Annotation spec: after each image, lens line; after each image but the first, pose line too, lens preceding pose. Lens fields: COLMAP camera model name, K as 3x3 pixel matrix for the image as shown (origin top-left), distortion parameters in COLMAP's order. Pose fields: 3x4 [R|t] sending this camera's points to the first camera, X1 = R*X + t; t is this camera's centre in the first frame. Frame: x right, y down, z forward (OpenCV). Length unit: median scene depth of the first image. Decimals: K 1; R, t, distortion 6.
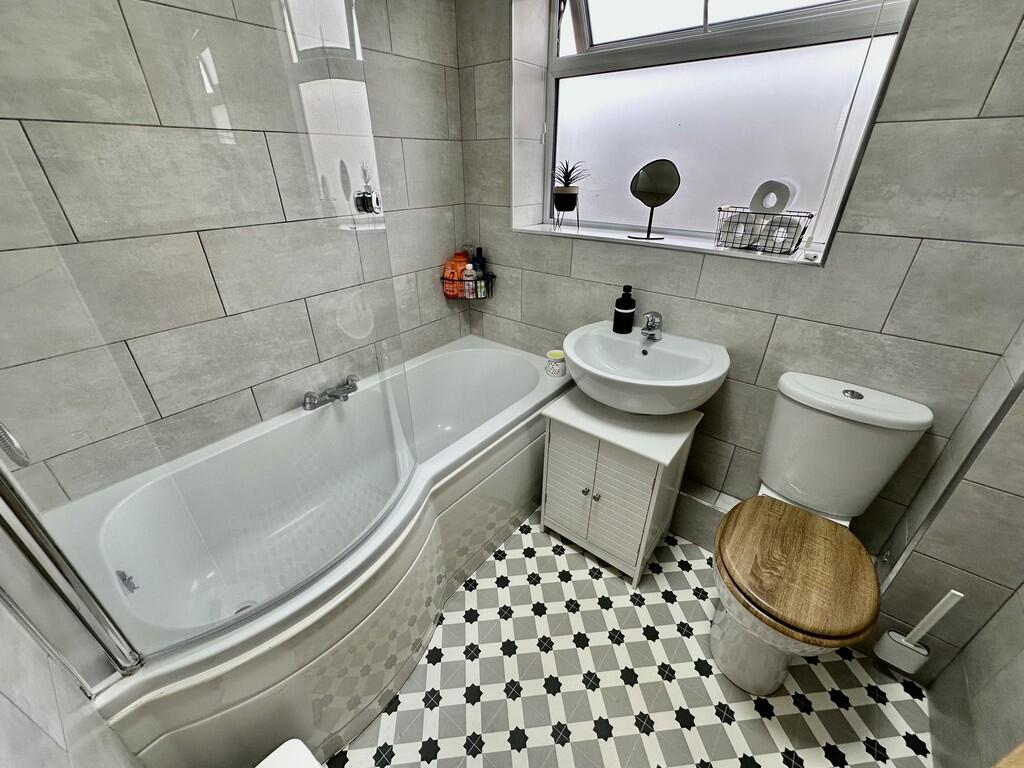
lens RADIAL K [[408.8, 0, 509.4], [0, 408.8, 383.8], [0, 0, 1]] dist [-0.001750, -0.000514]
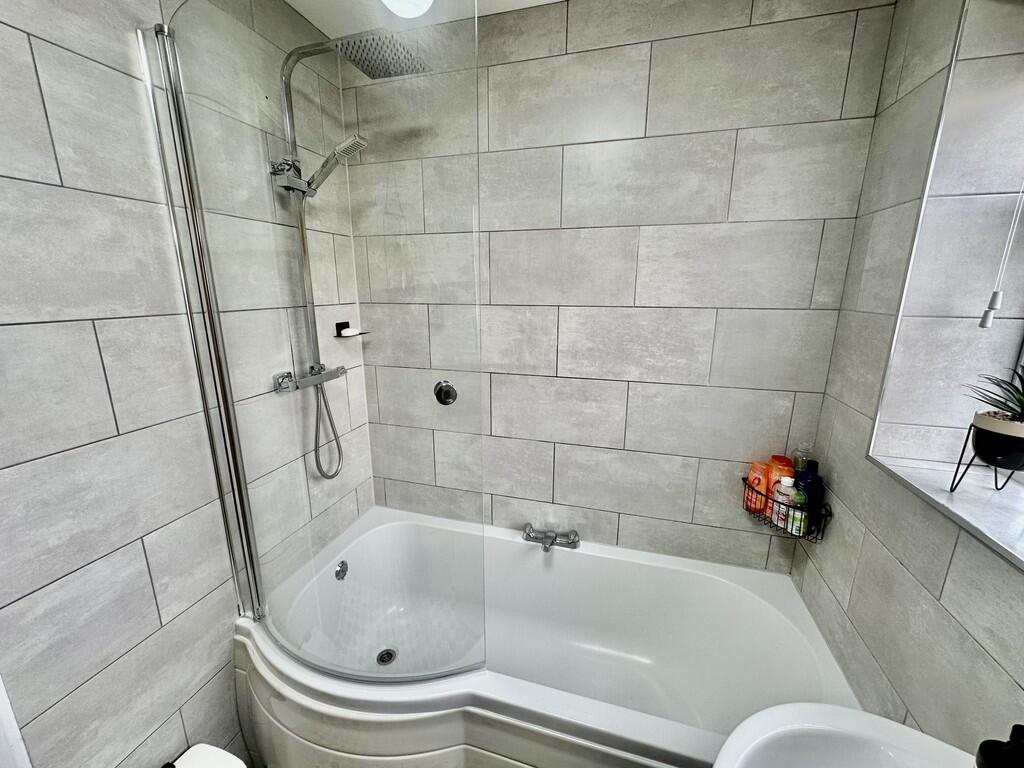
lens RADIAL K [[408.8, 0, 510.6], [0, 408.8, 381.6], [0, 0, 1]] dist [-0.001750, -0.000514]
pose [[0.382053, 0.213405, -0.899163, 0.337158], [-0.440415, 0.897422, 0.025860, -0.297156], [0.812447, 0.386125, 0.436850, 0.347286]]
